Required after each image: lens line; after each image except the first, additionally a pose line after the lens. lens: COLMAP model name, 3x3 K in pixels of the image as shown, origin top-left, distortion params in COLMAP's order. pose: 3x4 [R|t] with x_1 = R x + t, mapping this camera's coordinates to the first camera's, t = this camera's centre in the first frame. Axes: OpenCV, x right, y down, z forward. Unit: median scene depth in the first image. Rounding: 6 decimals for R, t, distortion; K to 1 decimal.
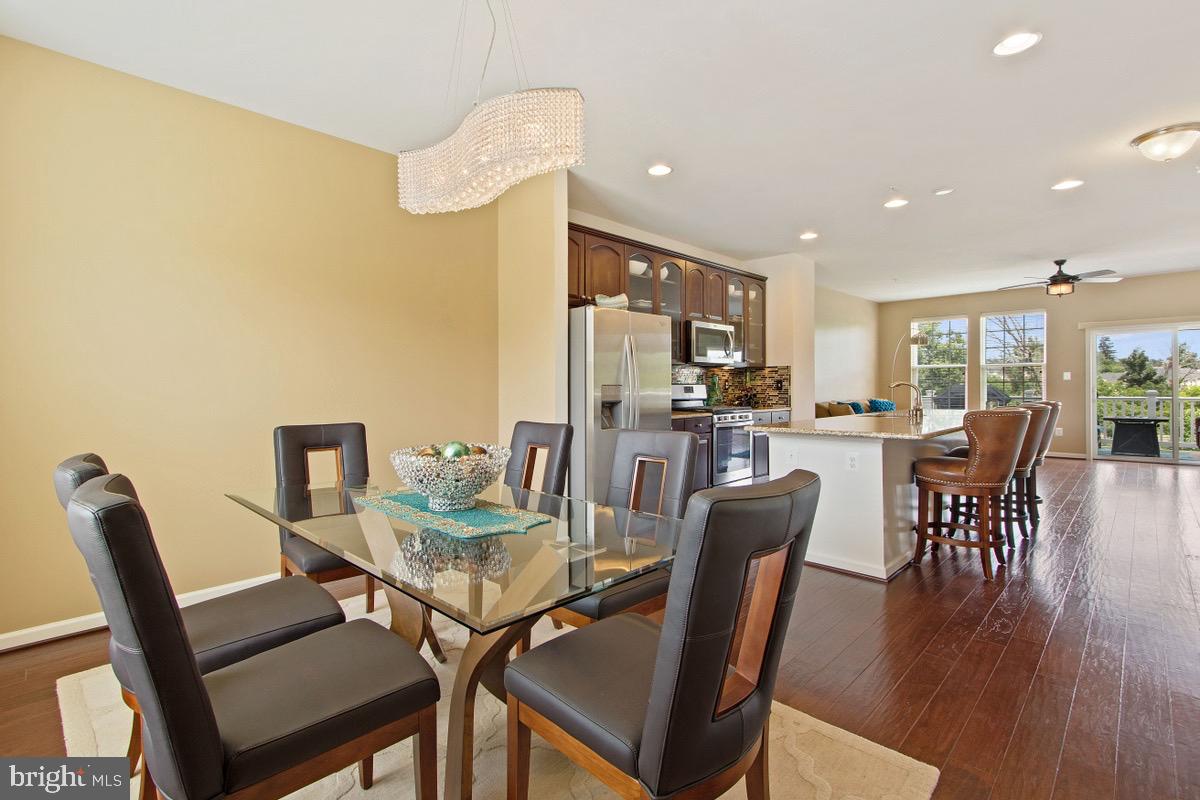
lens RADIAL K [[561.1, 0, 598.4], [0, 561.1, 387.5], [0, 0, 1]] dist [0.000702, 0.008066]
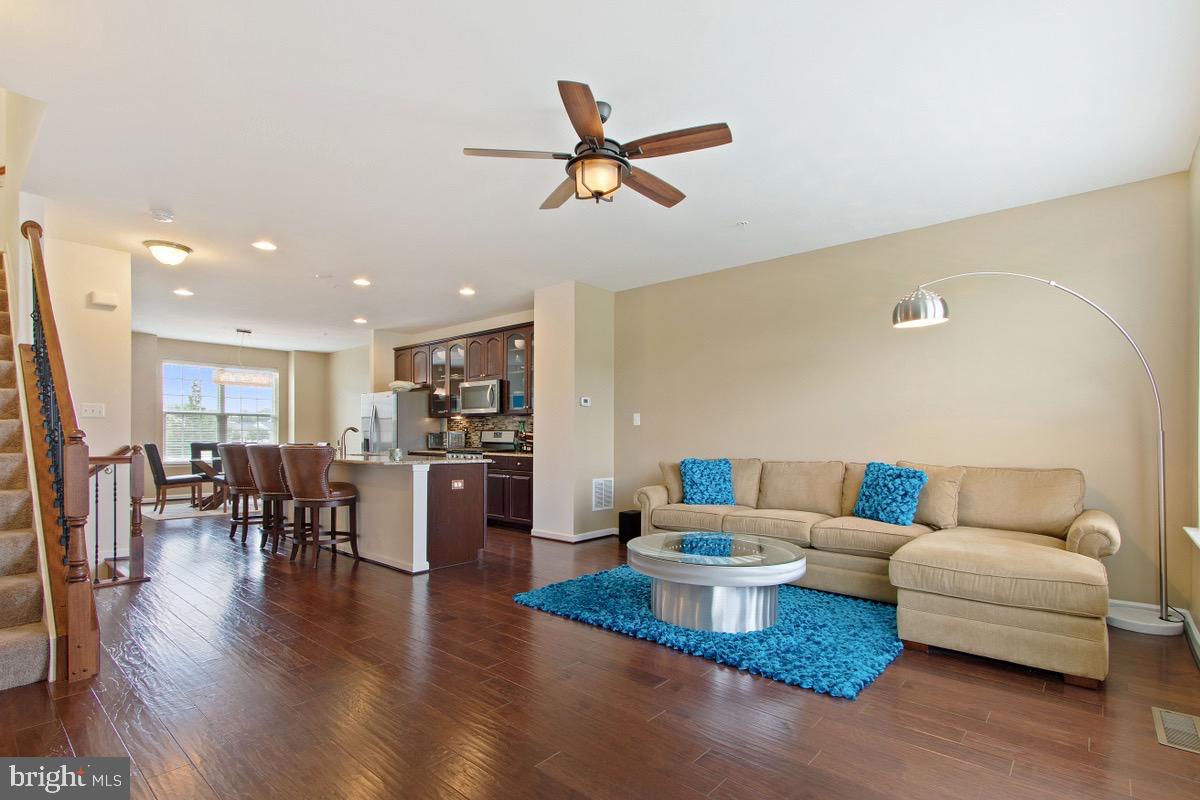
lens RADIAL K [[568.4, 0, 589.2], [0, 568.4, 437.4], [0, 0, 1]] dist [0.001374, 0.000297]
pose [[0.046244, 0.008620, -0.998893, 1.274344], [-0.005866, 0.999948, 0.008358, -0.002553], [0.998913, 0.005473, 0.046292, 1.024766]]
